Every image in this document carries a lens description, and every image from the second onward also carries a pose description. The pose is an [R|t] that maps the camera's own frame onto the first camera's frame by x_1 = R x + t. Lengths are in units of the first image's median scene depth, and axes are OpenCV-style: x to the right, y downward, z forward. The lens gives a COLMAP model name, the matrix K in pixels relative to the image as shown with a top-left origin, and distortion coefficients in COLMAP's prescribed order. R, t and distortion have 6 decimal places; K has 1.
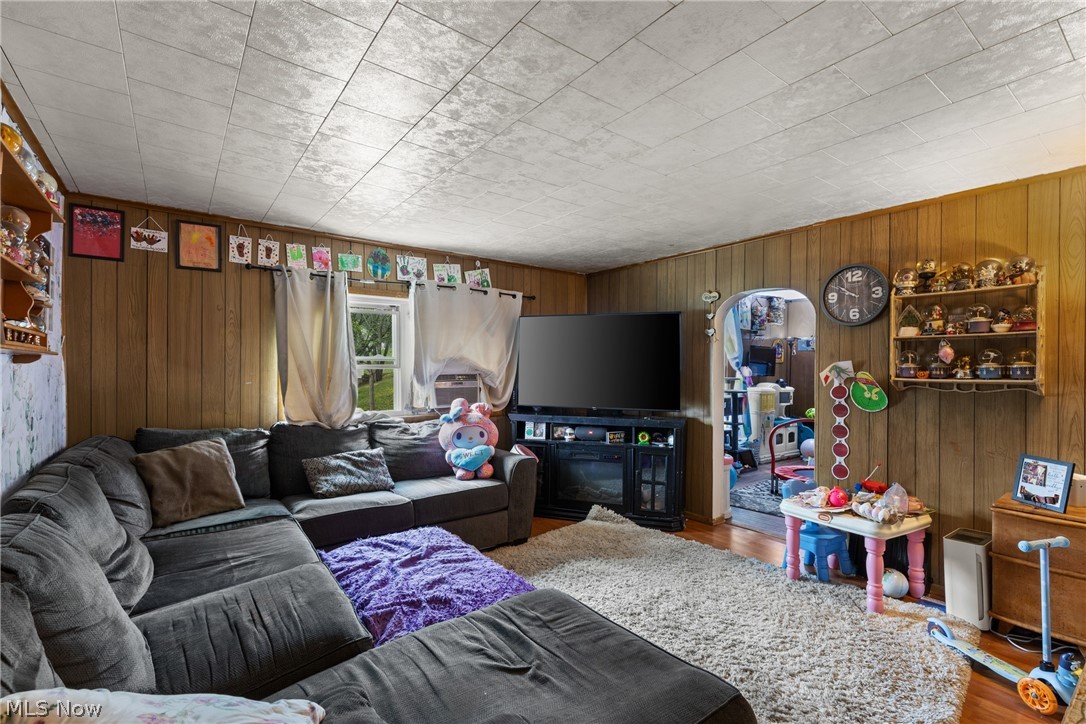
lens RADIAL K [[498.3, 0, 543.0], [0, 498.3, 368.1], [0, 0, 1]] dist [0.006627, -0.000867]
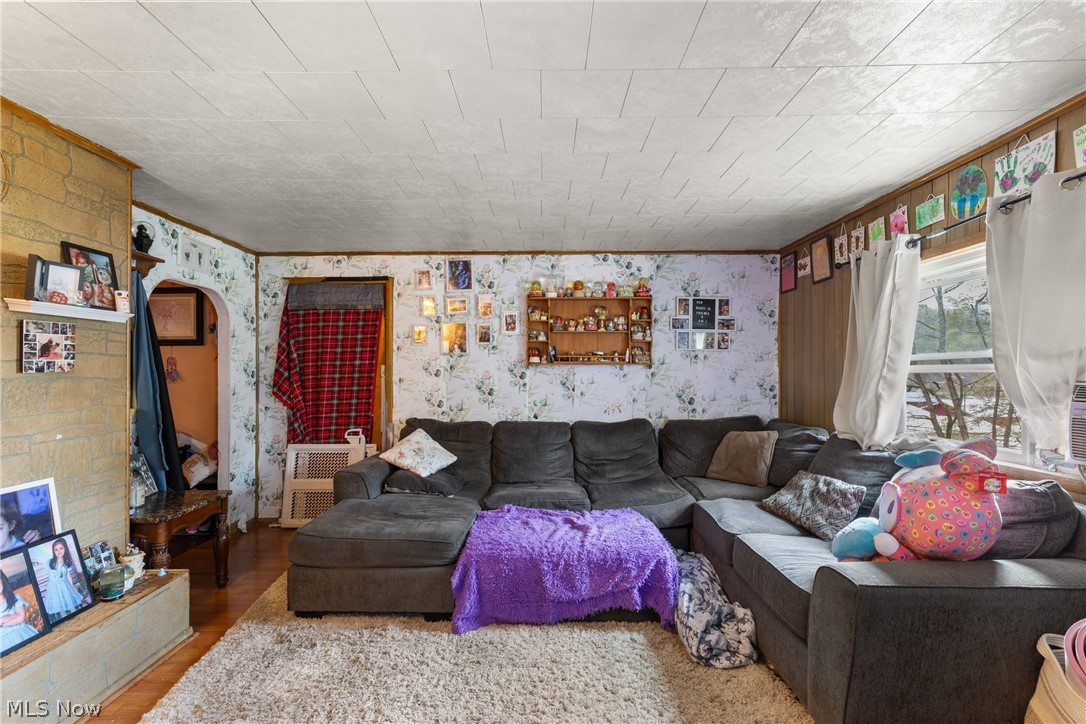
lens RADIAL K [[498.3, 0, 541.9], [0, 498.3, 365.9], [0, 0, 1]] dist [0.006627, -0.000867]
pose [[-0.612772, -0.015973, -0.790098, 0.451972], [-0.004030, 0.999846, -0.017088, 0.007371], [0.790249, -0.007287, -0.612742, 0.986676]]
